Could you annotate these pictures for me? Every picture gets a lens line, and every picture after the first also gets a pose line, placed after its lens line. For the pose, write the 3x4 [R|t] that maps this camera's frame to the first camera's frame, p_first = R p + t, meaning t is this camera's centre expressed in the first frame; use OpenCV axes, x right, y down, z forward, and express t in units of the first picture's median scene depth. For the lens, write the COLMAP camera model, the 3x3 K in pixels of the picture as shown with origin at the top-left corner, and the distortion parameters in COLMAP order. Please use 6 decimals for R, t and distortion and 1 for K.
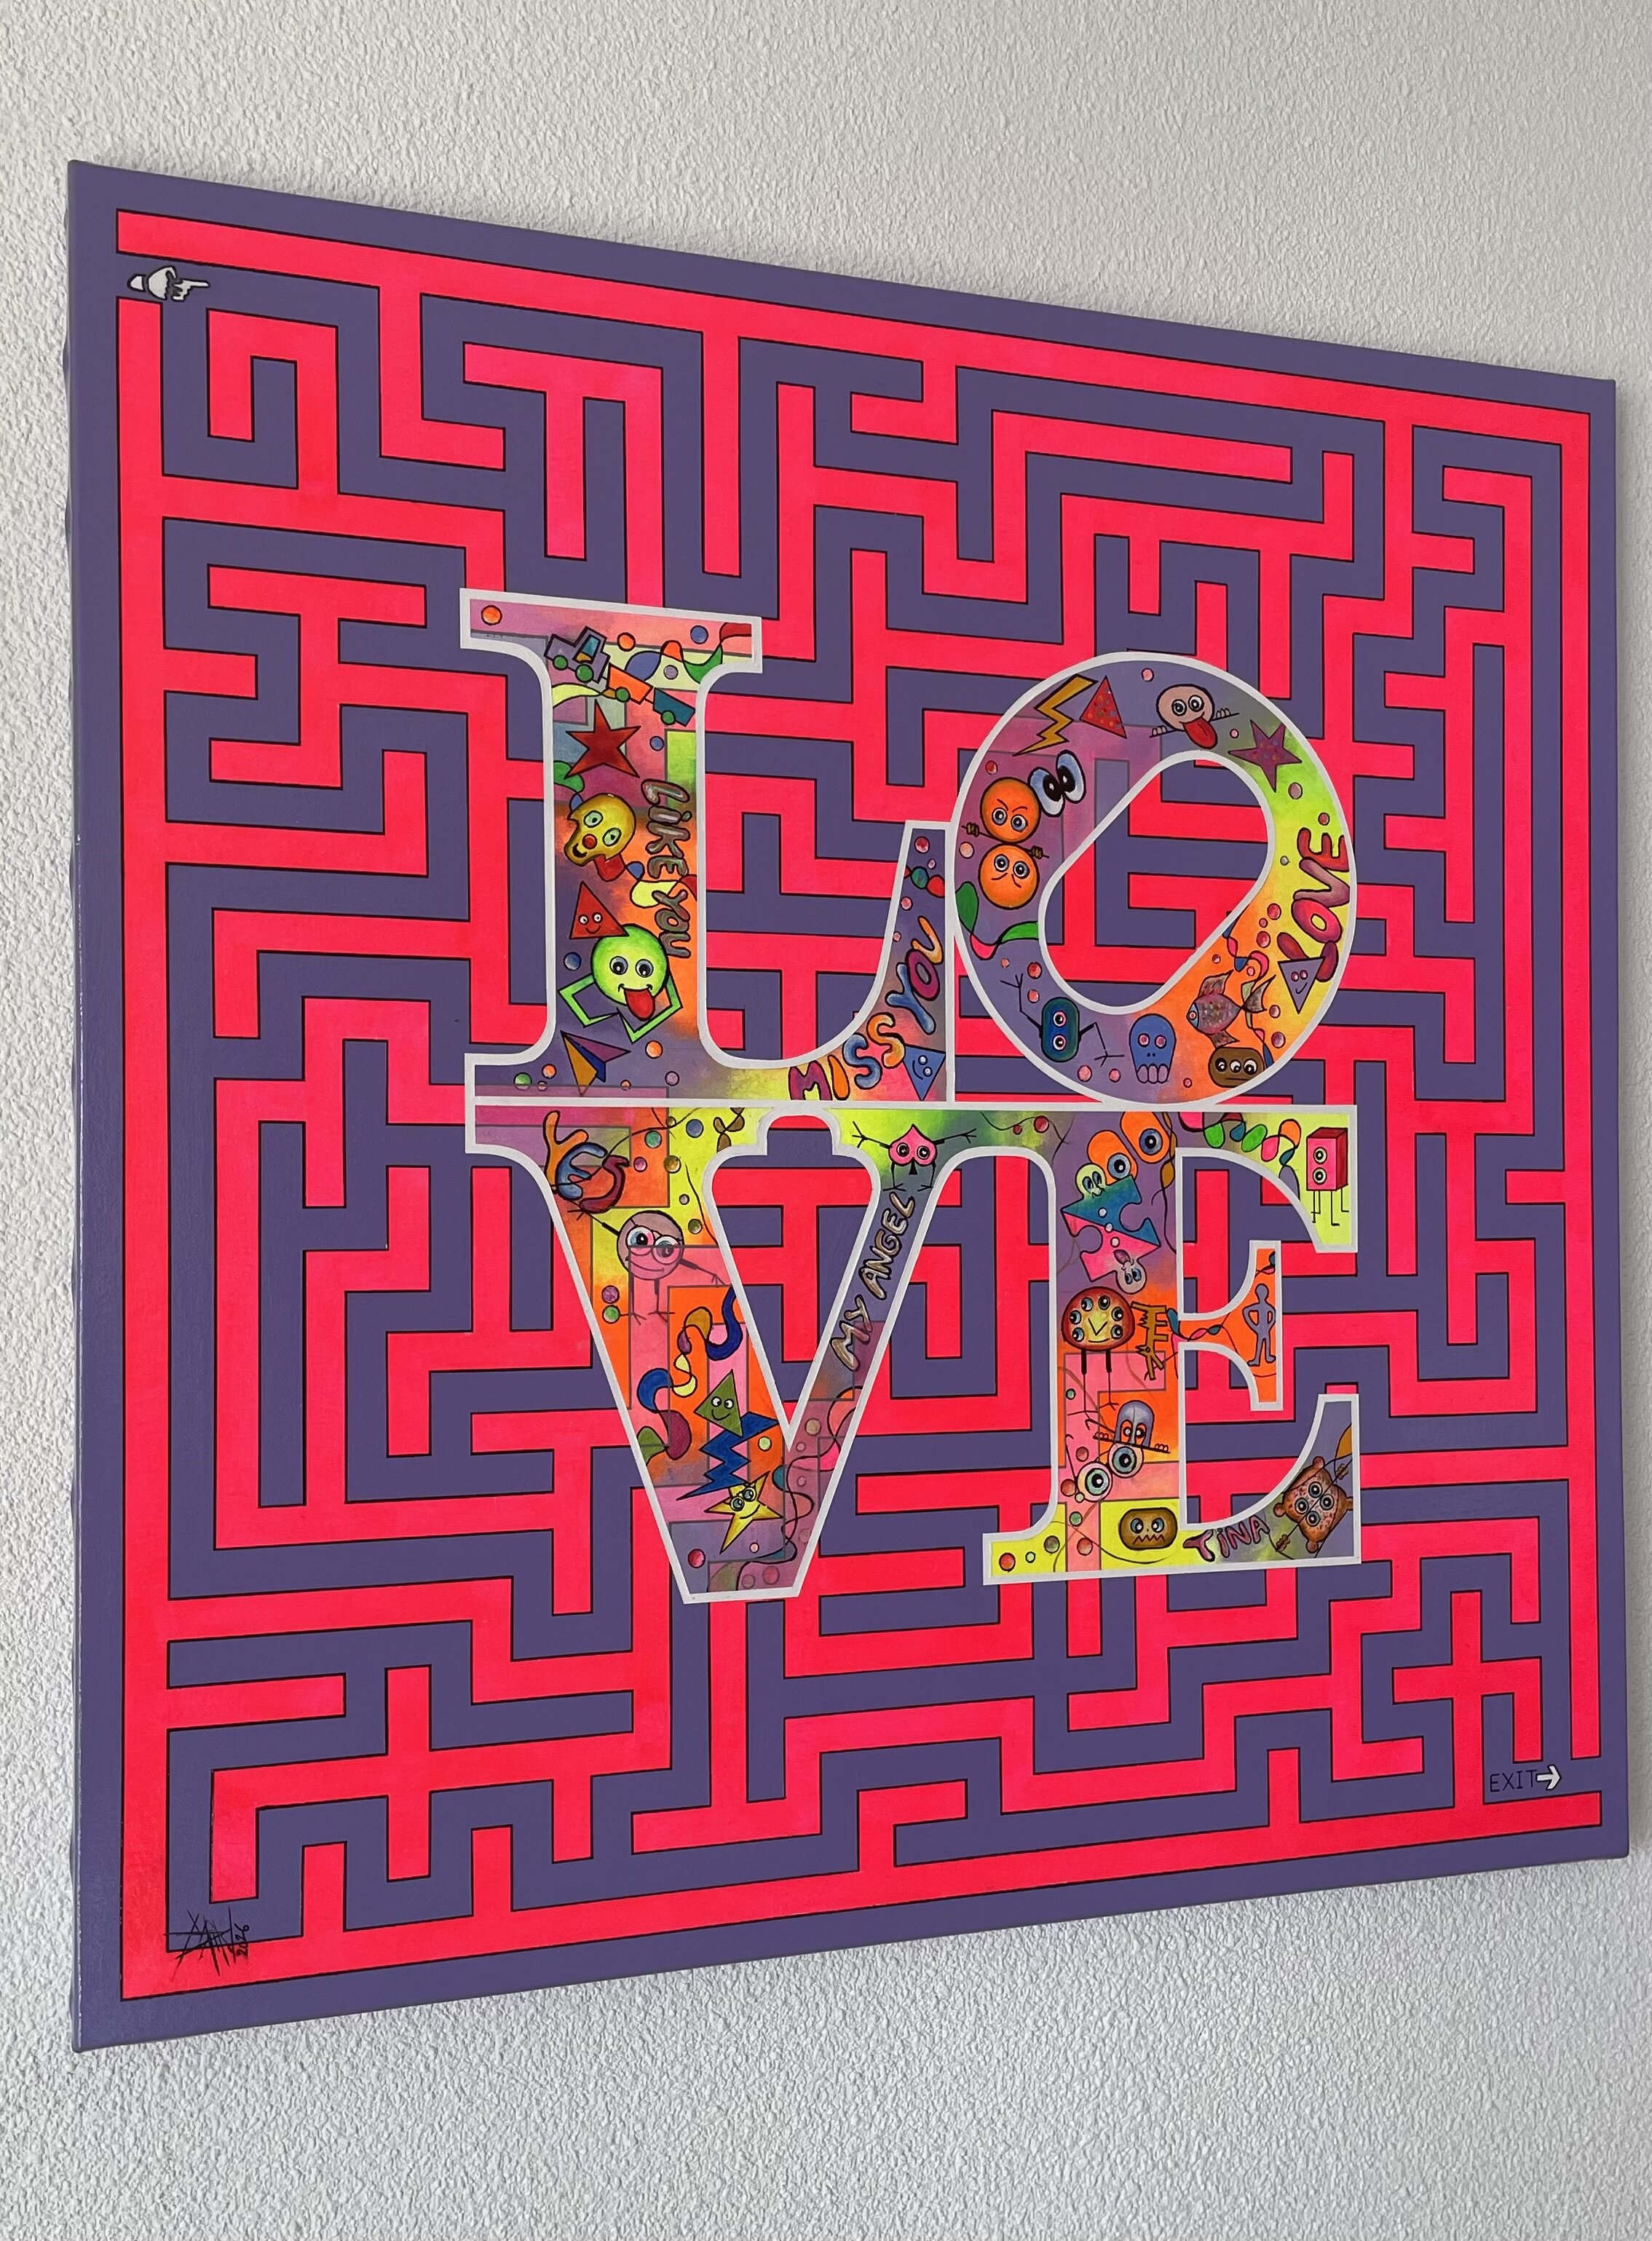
lens RADIAL K [[1768.7, 0, 825.7], [0, 1768.7, 1127.8], [0, 0, 1]] dist [0.044686, -0.019941]
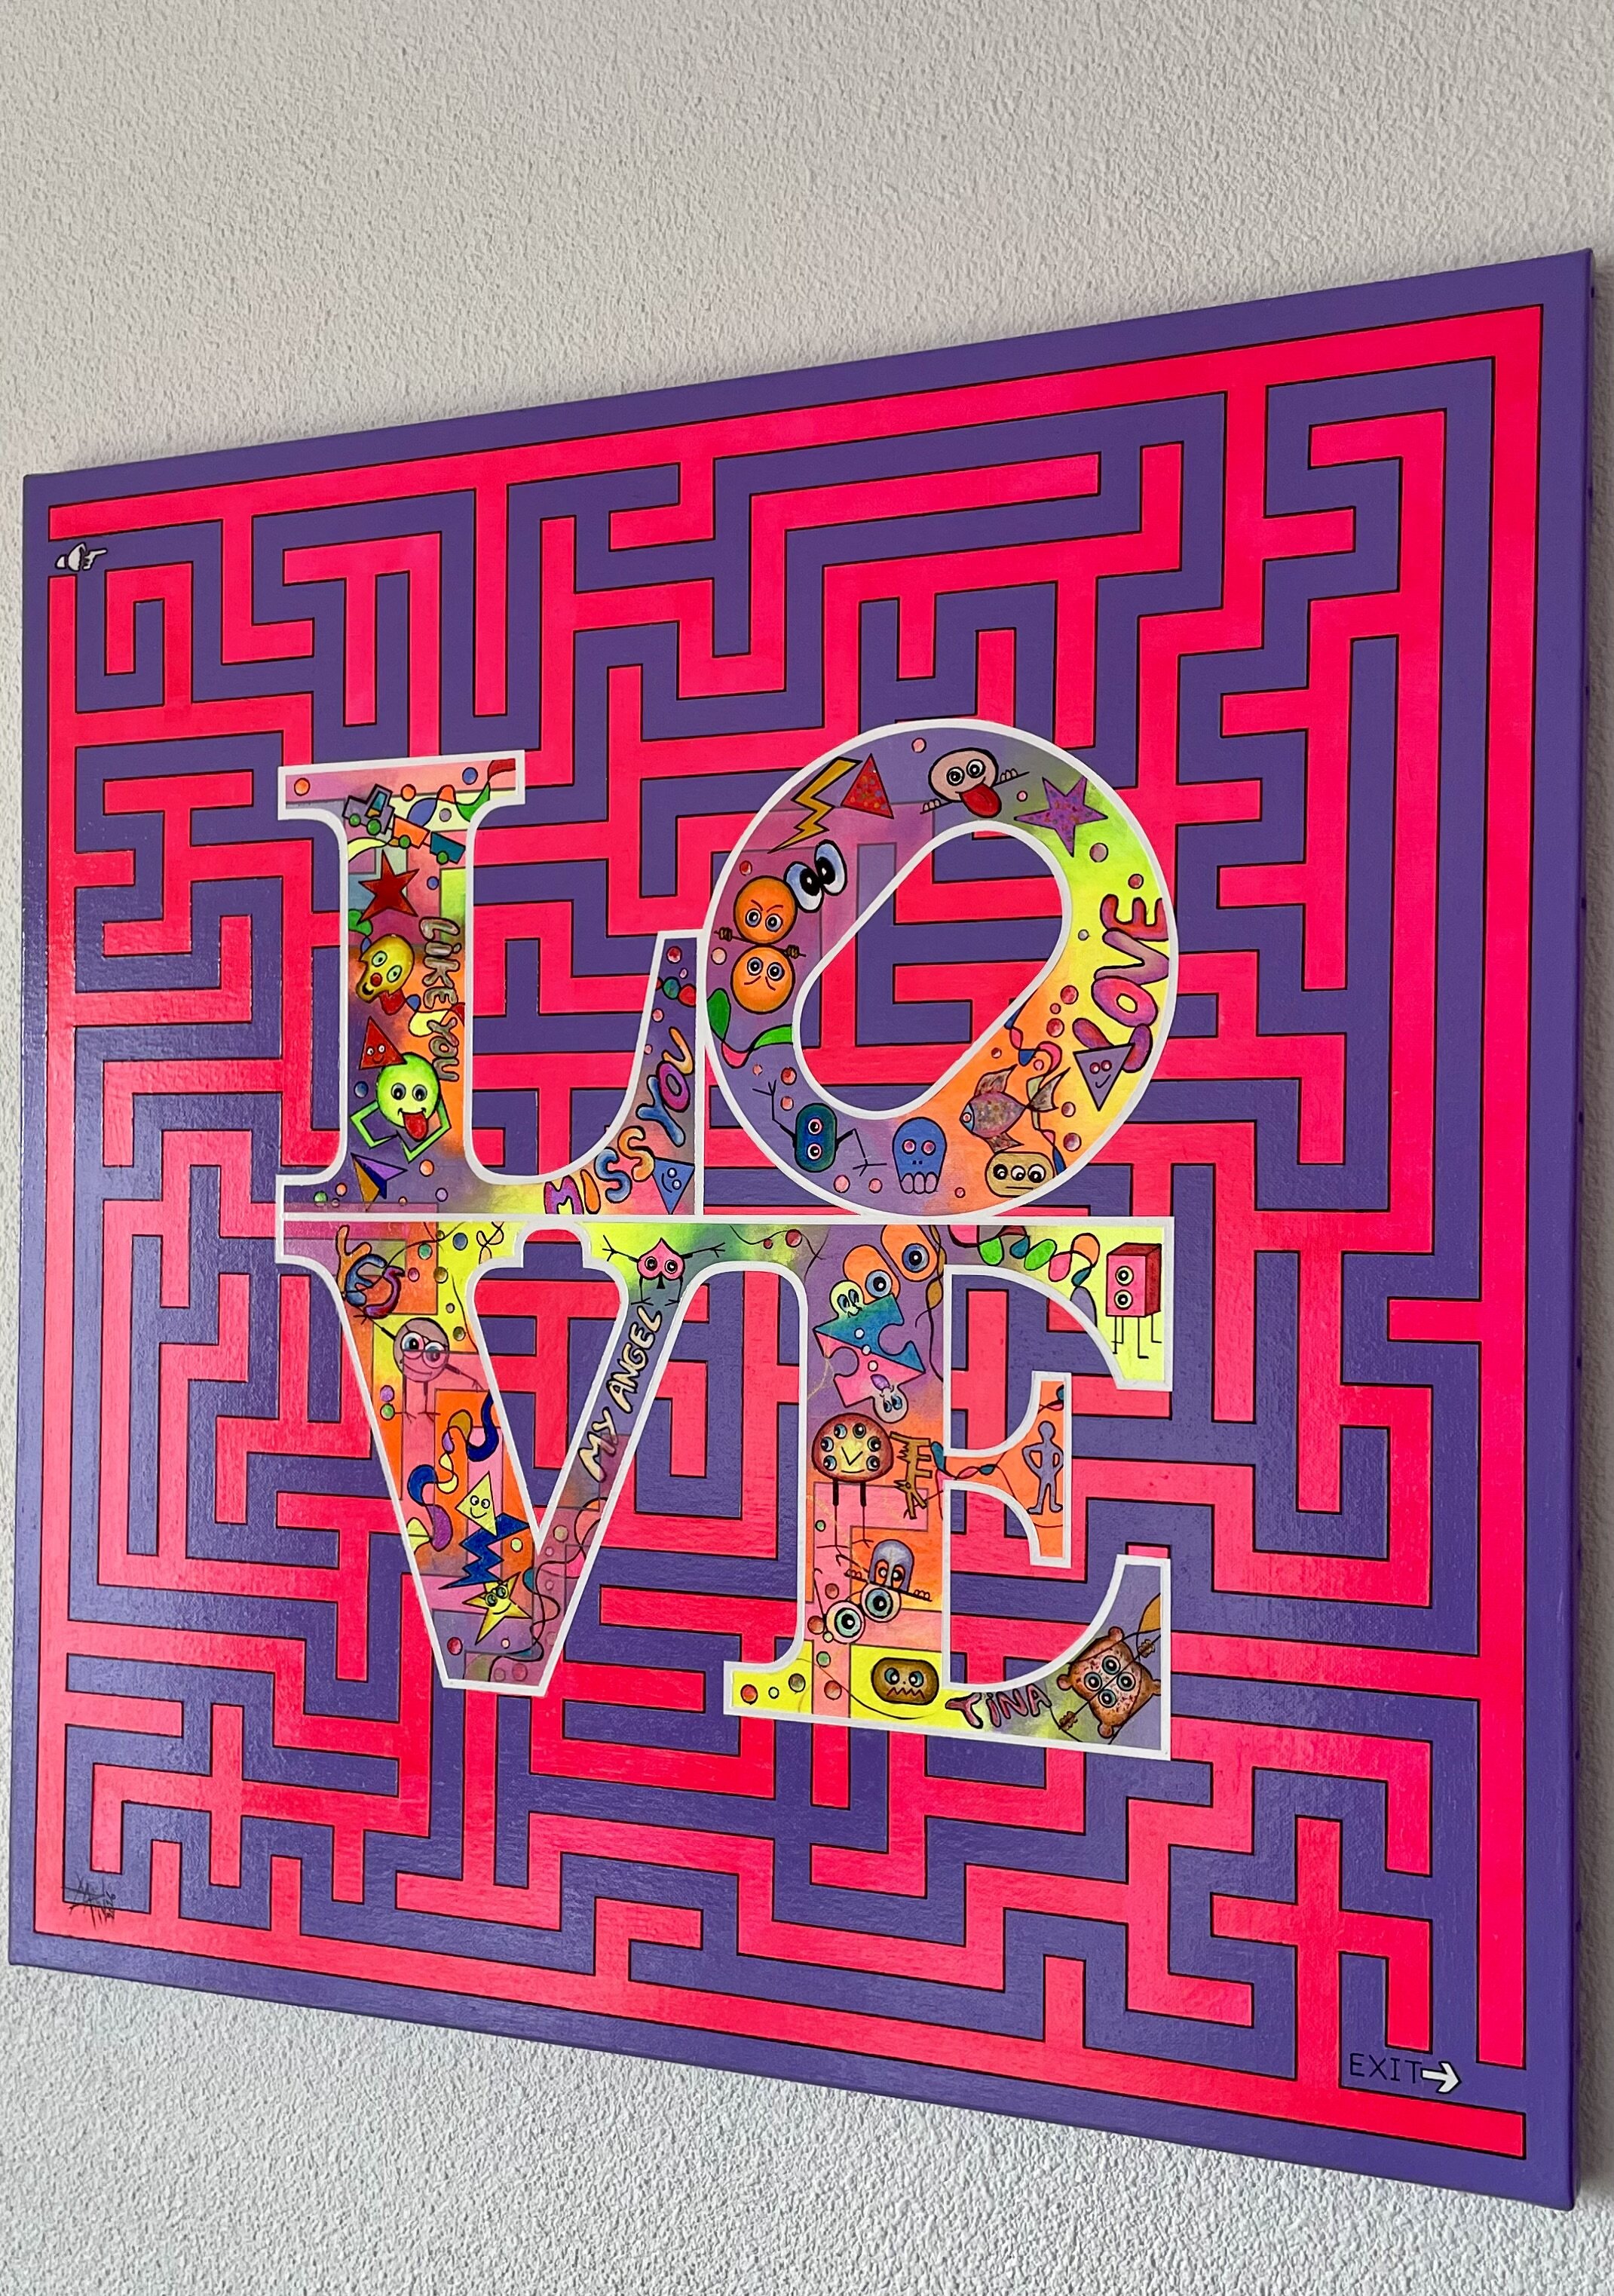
lens RADIAL K [[1836.4, 0, 807.9], [0, 1836.4, 1153.4], [0, 0, 1]] dist [0.047429, -0.021460]
pose [[0.831429, -0.008626, -0.555565, 0.683026], [0.013185, 0.999904, 0.004208, -0.052146], [0.555475, -0.010823, 0.831463, 0.187042]]
